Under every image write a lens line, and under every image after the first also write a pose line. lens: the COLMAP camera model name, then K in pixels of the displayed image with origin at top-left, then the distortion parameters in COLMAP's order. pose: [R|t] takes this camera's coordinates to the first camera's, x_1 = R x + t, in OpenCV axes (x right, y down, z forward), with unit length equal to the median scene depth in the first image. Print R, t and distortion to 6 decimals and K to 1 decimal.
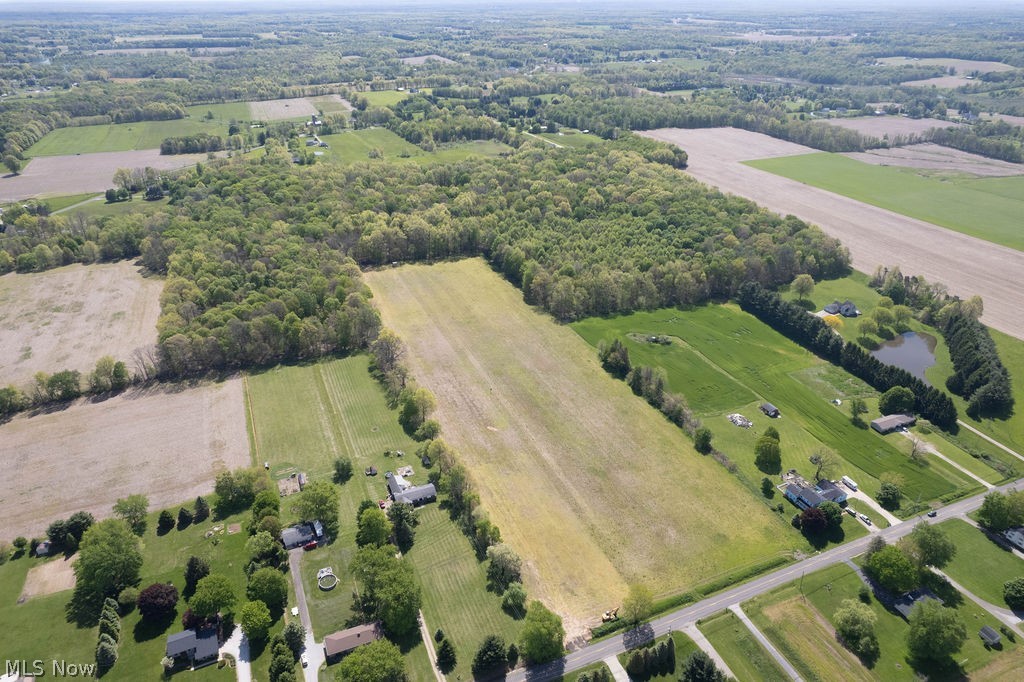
lens RADIAL K [[670.2, 0, 512.0], [0, 670.2, 341.0], [0, 0, 1]] dist [-0.076470, 0.071399]
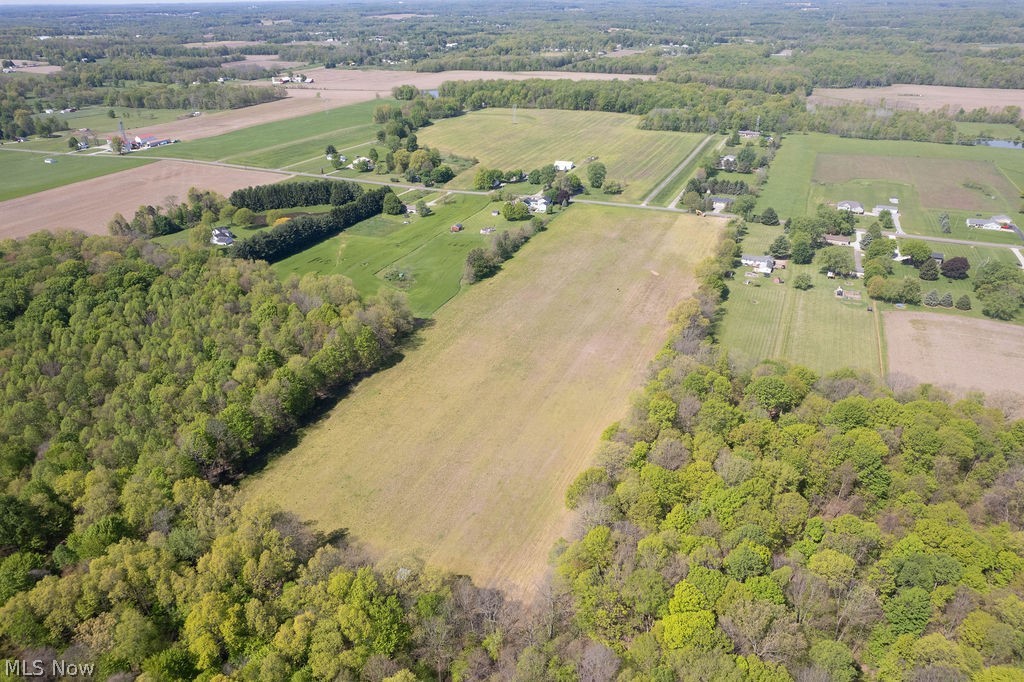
lens RADIAL K [[677.5, 0, 512.0], [0, 677.5, 341.0], [0, 0, 1]] dist [-0.077382, 0.074239]
pose [[-0.679598, -0.330881, 0.654725, -0.548634], [0.357060, 0.630445, 0.689237, -0.561923], [-0.640823, 0.702180, -0.310304, 1.365331]]
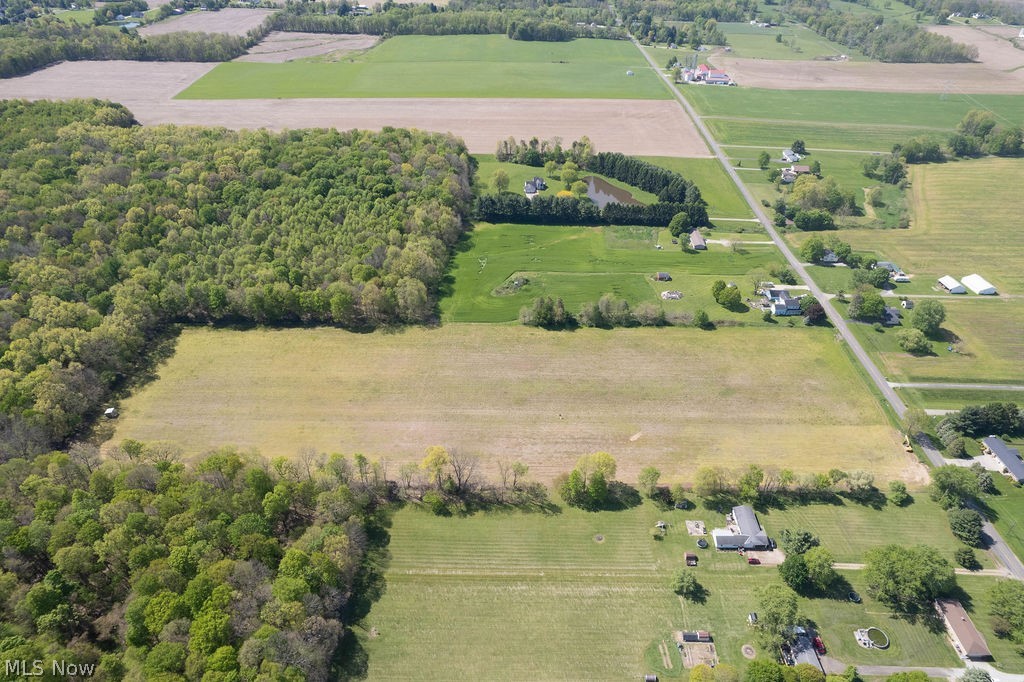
lens RADIAL K [[653.4, 0, 512.0], [0, 653.4, 341.0], [0, 0, 1]] dist [-0.071553, 0.064836]
pose [[0.401090, -0.542066, 0.738438, -0.571666], [0.422129, 0.824801, 0.376180, -0.316419], [-0.812979, 0.160834, 0.559641, 0.546974]]
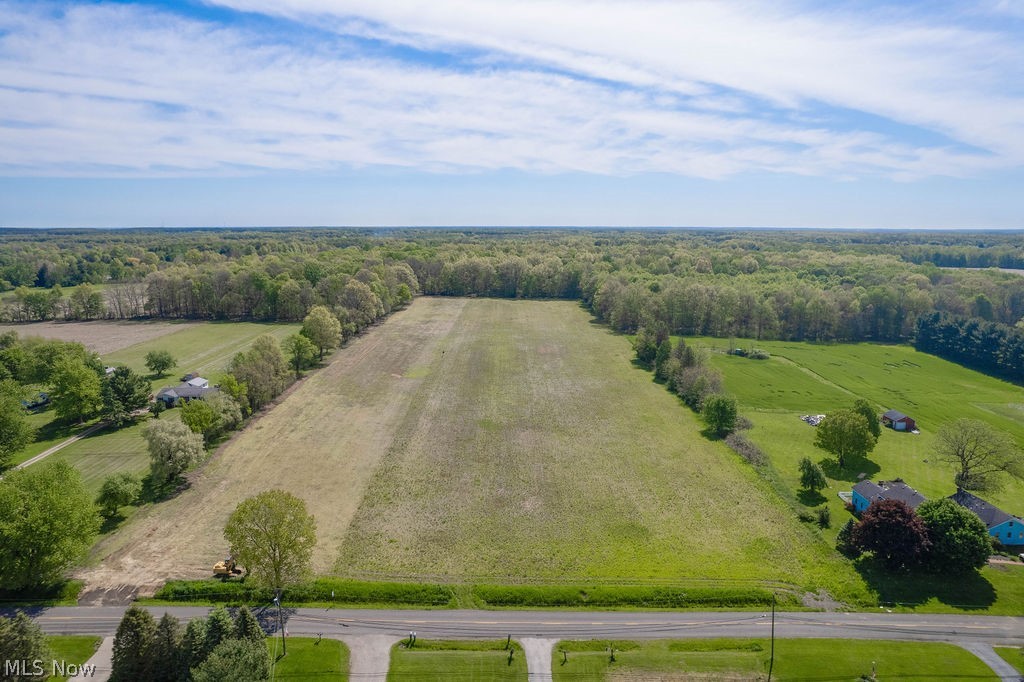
lens RADIAL K [[653.4, 0, 512.0], [0, 653.4, 341.0], [0, 0, 1]] dist [-0.071553, 0.064836]
pose [[0.919634, 0.074454, -0.385655, 0.276620], [-0.188397, 0.945164, -0.266779, 0.215415], [0.344645, 0.317995, 0.883232, 0.401853]]
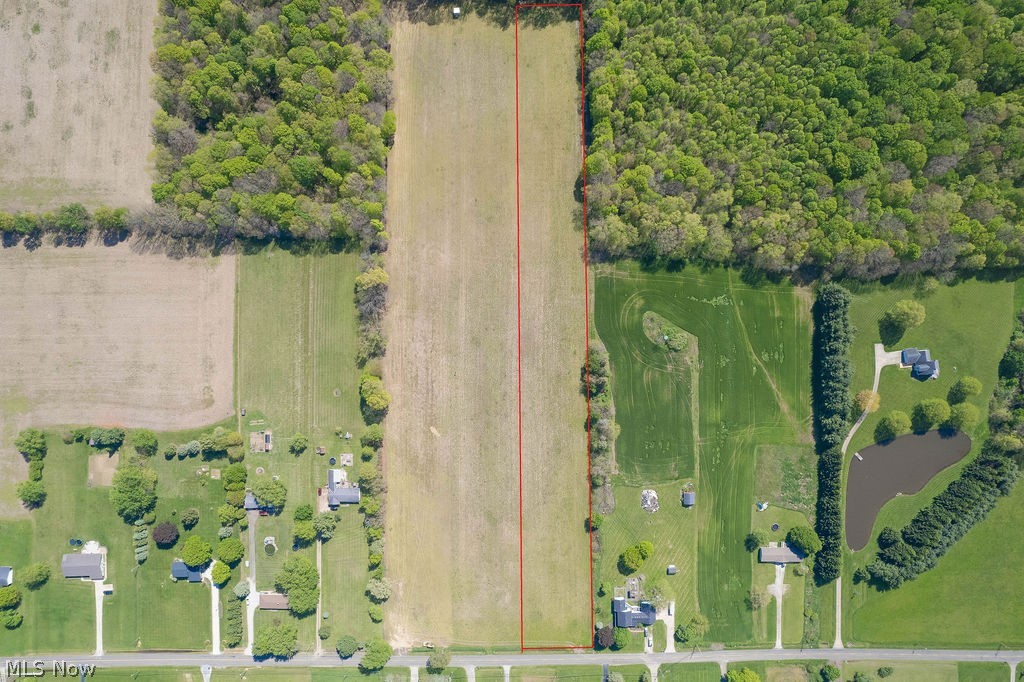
lens RADIAL K [[653.4, 0, 512.0], [0, 653.4, 341.0], [0, 0, 1]] dist [-0.071553, 0.064836]
pose [[0.918730, 0.394853, -0.005114, 0.032271], [-0.186852, 0.446096, 0.875263, -0.796607], [0.347881, -0.803175, 0.483621, 0.552245]]
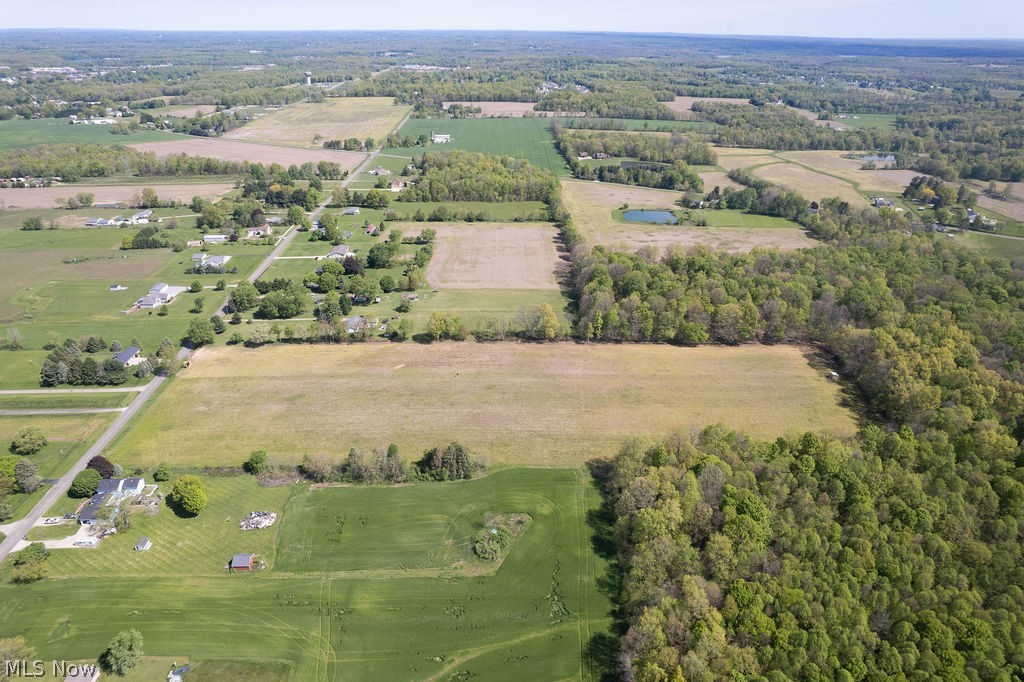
lens RADIAL K [[653.4, 0, 512.0], [0, 653.4, 341.0], [0, 0, 1]] dist [-0.071553, 0.064836]
pose [[-0.374849, 0.406797, -0.833069, 0.684089], [-0.441453, 0.711854, 0.546244, -0.497352], [0.815234, 0.572520, -0.087256, 1.059987]]
